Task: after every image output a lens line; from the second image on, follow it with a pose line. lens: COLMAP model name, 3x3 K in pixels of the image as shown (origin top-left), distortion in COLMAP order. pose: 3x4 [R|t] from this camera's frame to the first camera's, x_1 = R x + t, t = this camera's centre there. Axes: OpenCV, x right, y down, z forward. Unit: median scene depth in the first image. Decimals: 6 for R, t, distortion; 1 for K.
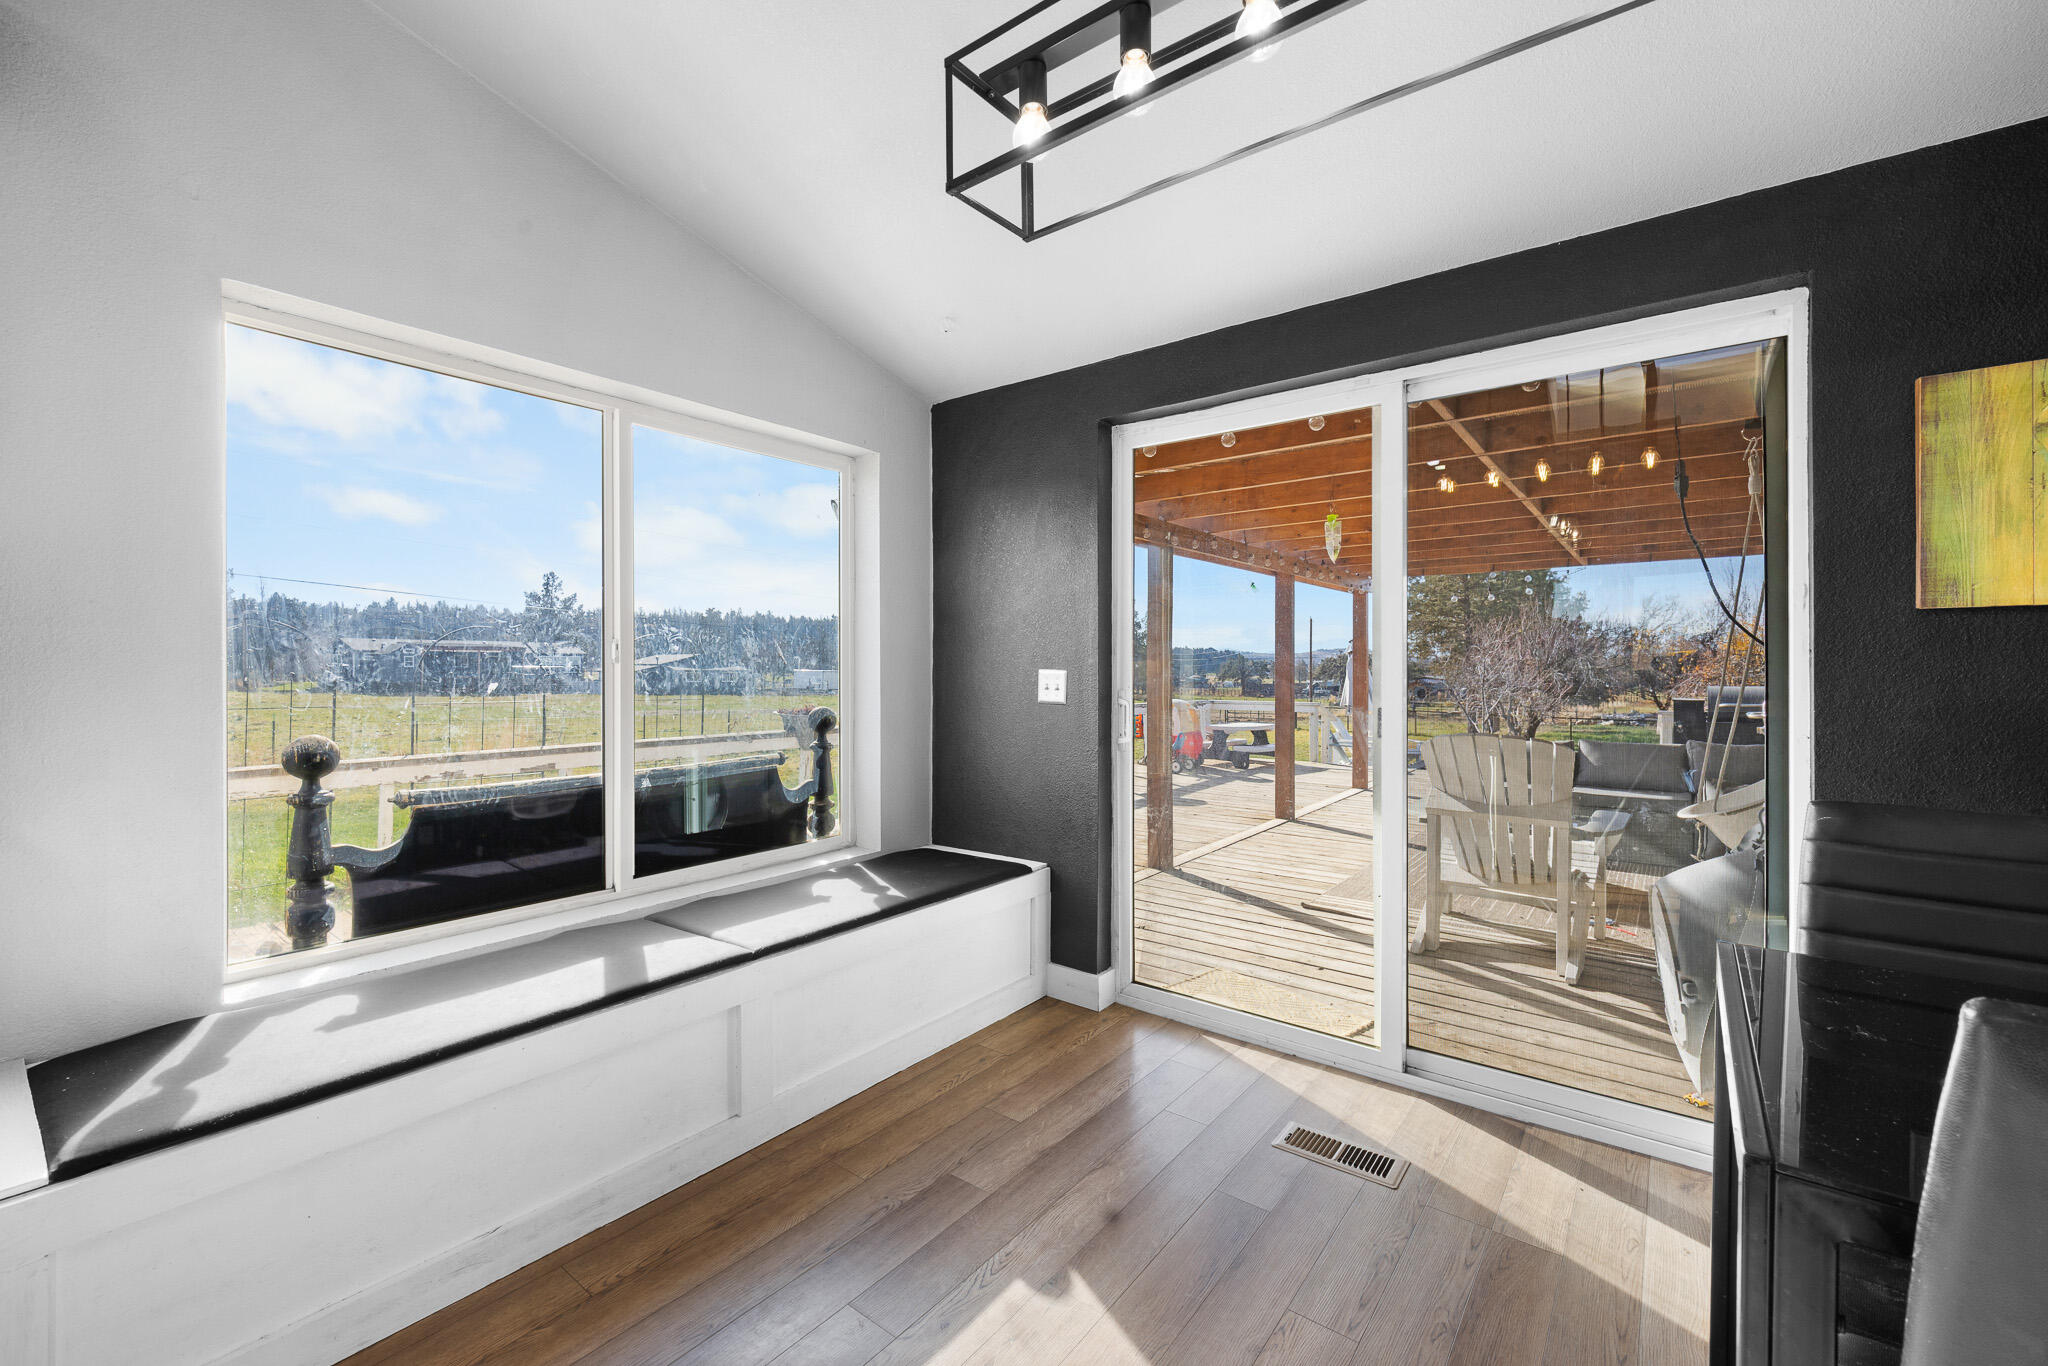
lens RADIAL K [[848.3, 0, 1025.3], [0, 848.3, 669.6], [0, 0, 1]] dist [0.020261, -0.000166]
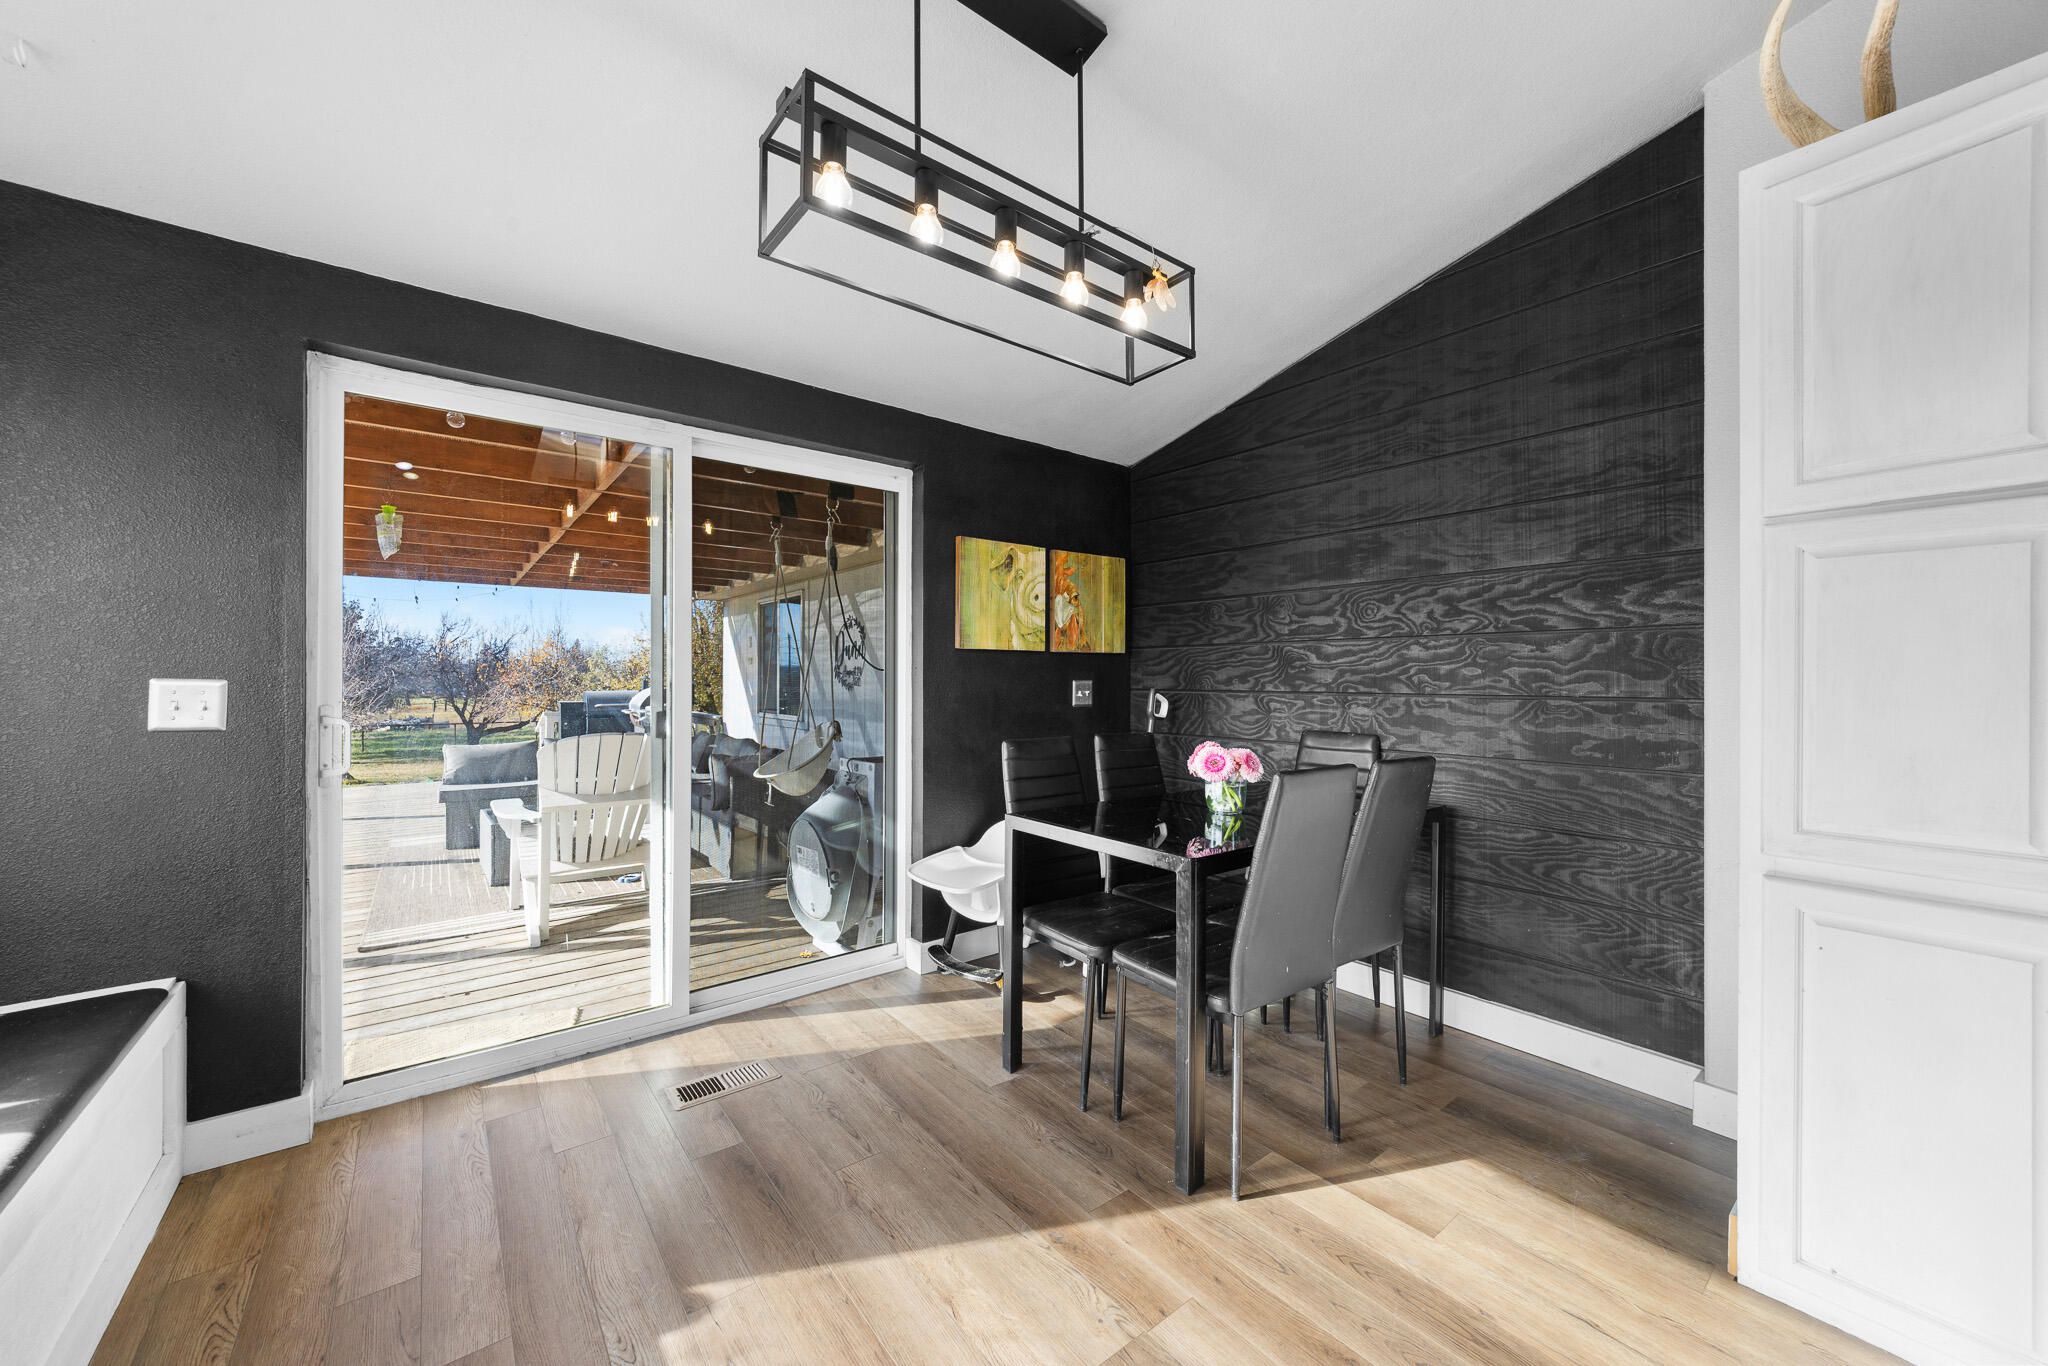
lens RADIAL K [[765.9, 0, 1024.9], [0, 765.9, 685.4], [0, 0, 1]] dist [0.001184, 0.000261]
pose [[0.250209, -0.009849, 0.968142, -0.419624], [0.000535, 0.999950, 0.010034, -0.000604], [-0.968192, -0.001993, 0.250201, 0.245301]]
